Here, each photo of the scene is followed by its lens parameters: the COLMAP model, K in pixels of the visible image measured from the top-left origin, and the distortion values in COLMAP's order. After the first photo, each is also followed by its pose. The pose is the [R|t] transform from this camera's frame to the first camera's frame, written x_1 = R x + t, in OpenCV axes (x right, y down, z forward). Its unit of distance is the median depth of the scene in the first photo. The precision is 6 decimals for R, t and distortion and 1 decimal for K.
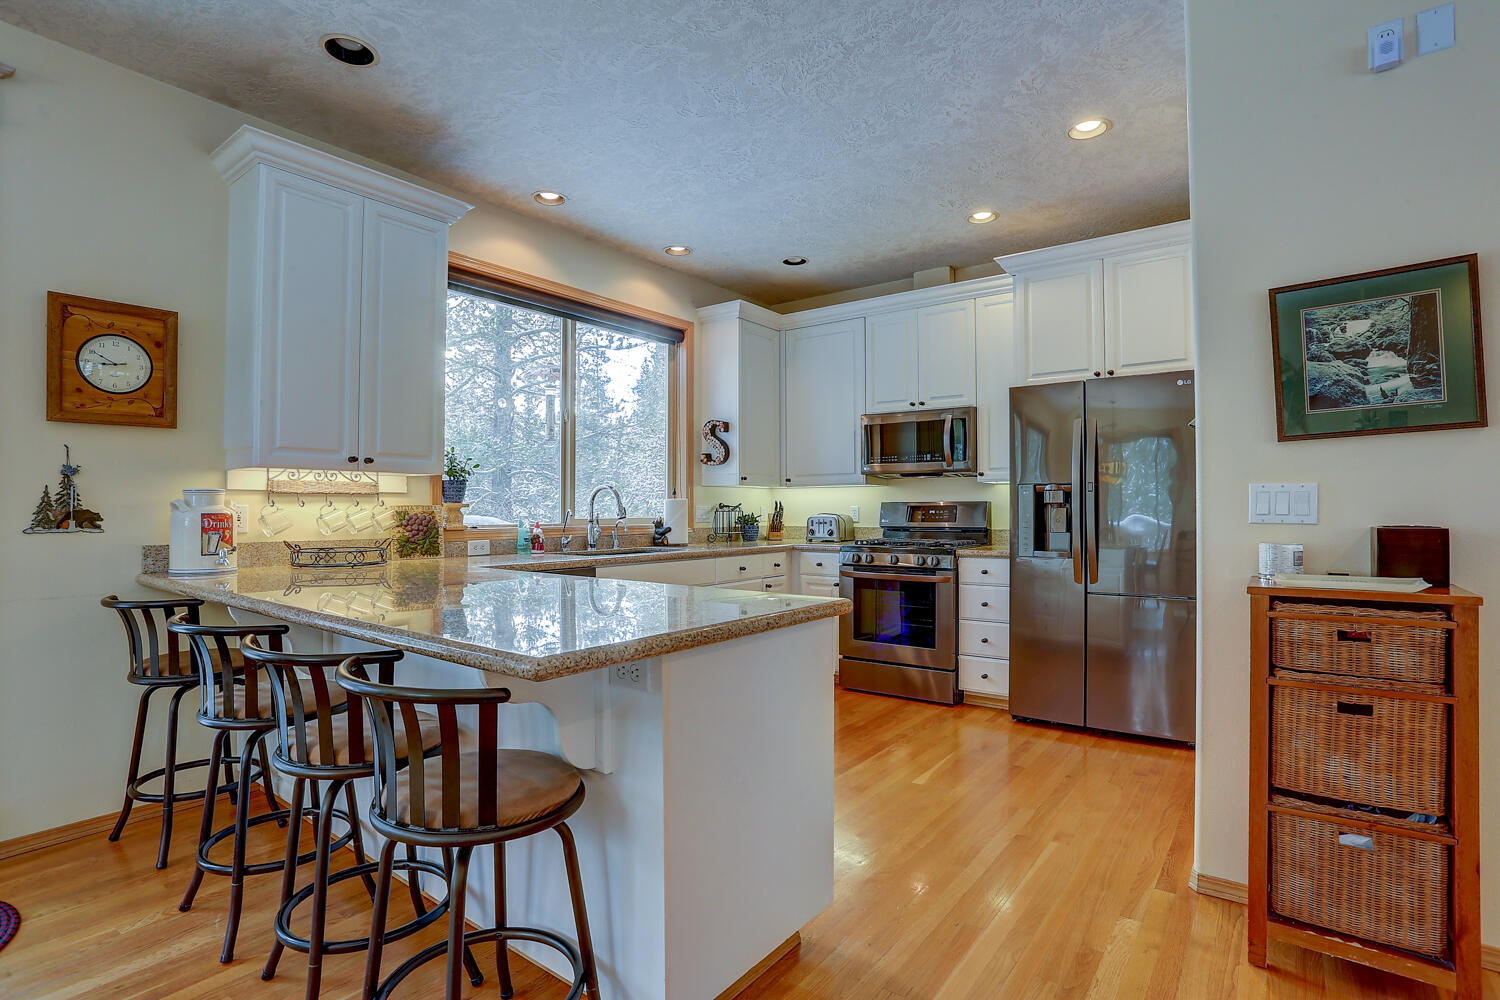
lens RADIAL K [[734.3, 0, 760.8], [0, 734.3, 499.4], [0, 0, 1]] dist [-0.062633, 0.026783]
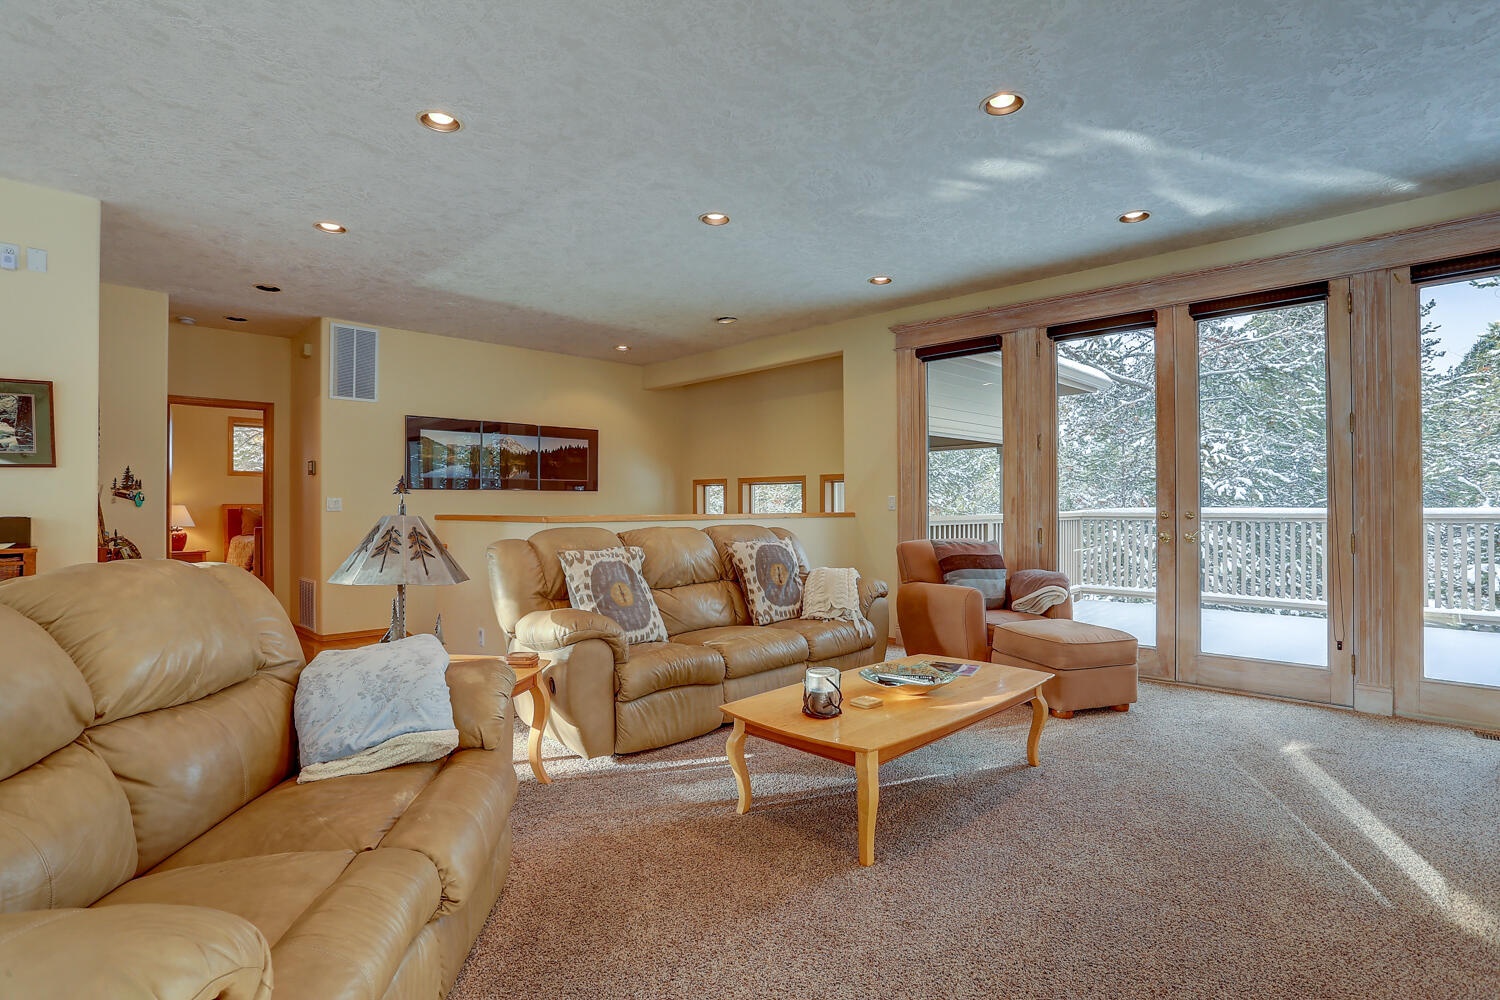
lens RADIAL K [[734.3, 0, 763.6], [0, 734.3, 499.9], [0, 0, 1]] dist [-0.062633, 0.026783]
pose [[0.135981, 0.010448, 0.990656, -0.344841], [-0.010421, 0.999904, -0.009115, -0.005632], [-0.990657, -0.009084, 0.136077, -0.623403]]
